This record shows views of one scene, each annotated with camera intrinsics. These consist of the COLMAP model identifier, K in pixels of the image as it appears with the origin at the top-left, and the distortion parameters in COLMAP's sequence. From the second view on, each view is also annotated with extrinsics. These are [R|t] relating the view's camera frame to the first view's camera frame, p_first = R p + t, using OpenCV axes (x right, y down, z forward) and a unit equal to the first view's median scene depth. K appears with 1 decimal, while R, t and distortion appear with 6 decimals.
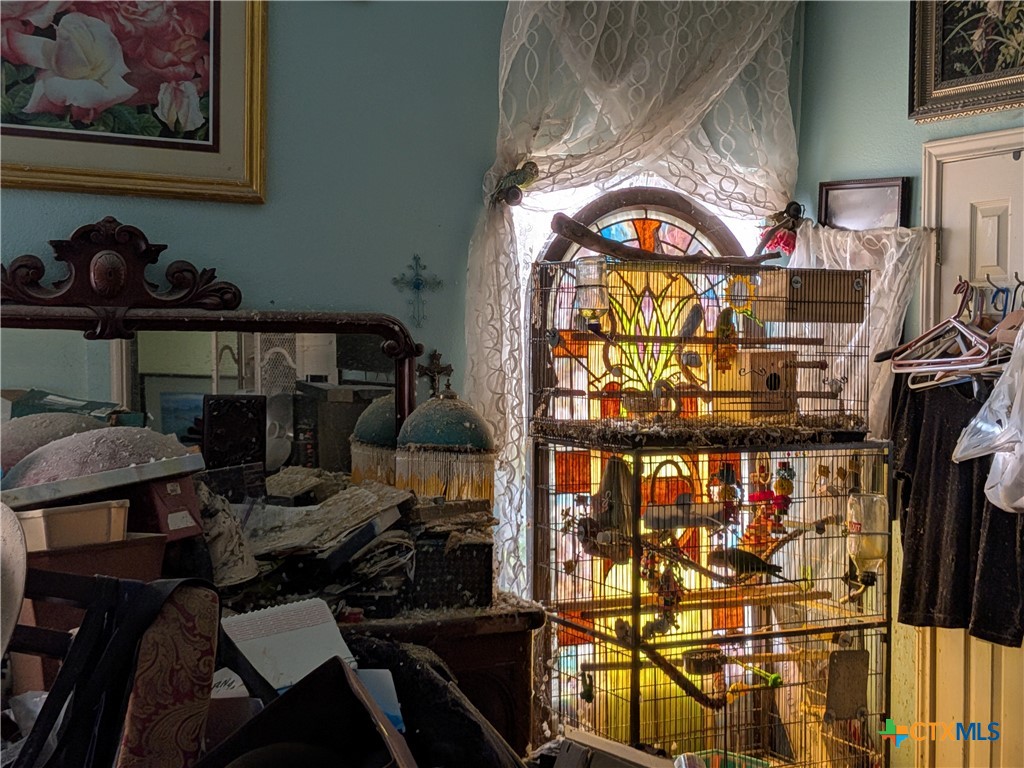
lens RADIAL K [[1450.1, 0, 512.0], [0, 1450.1, 384.0], [0, 0, 1]] dist [0.012222, 0.004913]
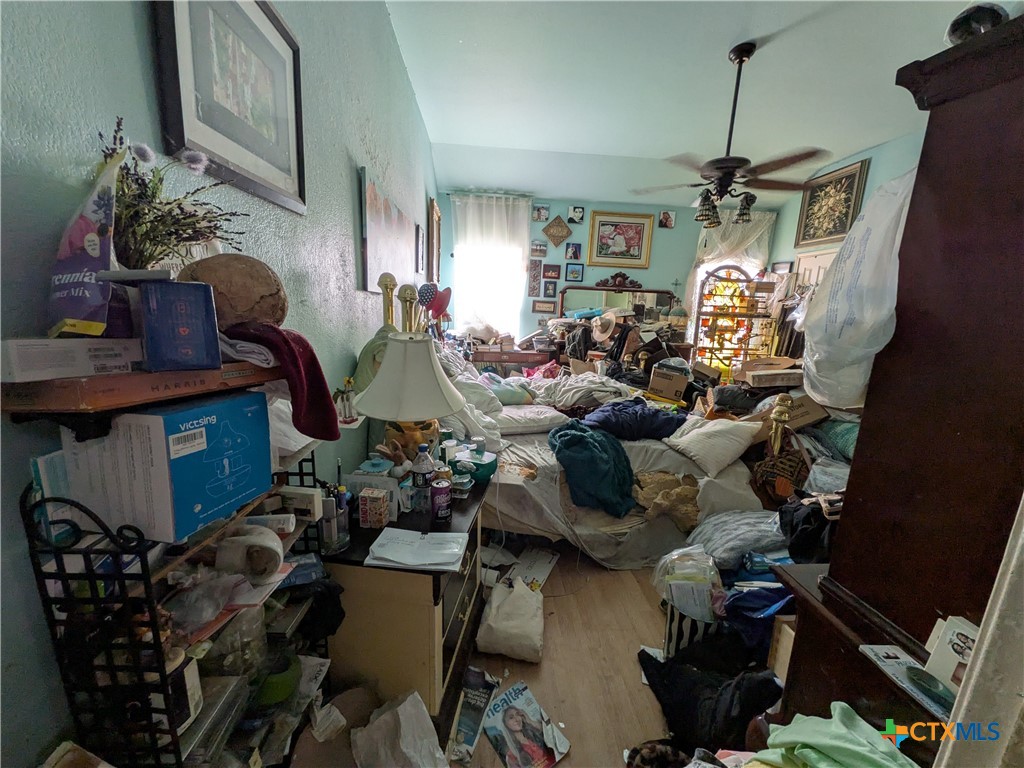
lens RADIAL K [[403.5, 0, 513.6], [0, 403.5, 379.8], [0, 0, 1]] dist [0.008110, -0.002373]
pose [[0.904434, 0.107422, -0.412868, 0.043673], [-0.042829, 0.985753, 0.162656, 0.059955], [0.424459, -0.129429, 0.896149, -0.612563]]
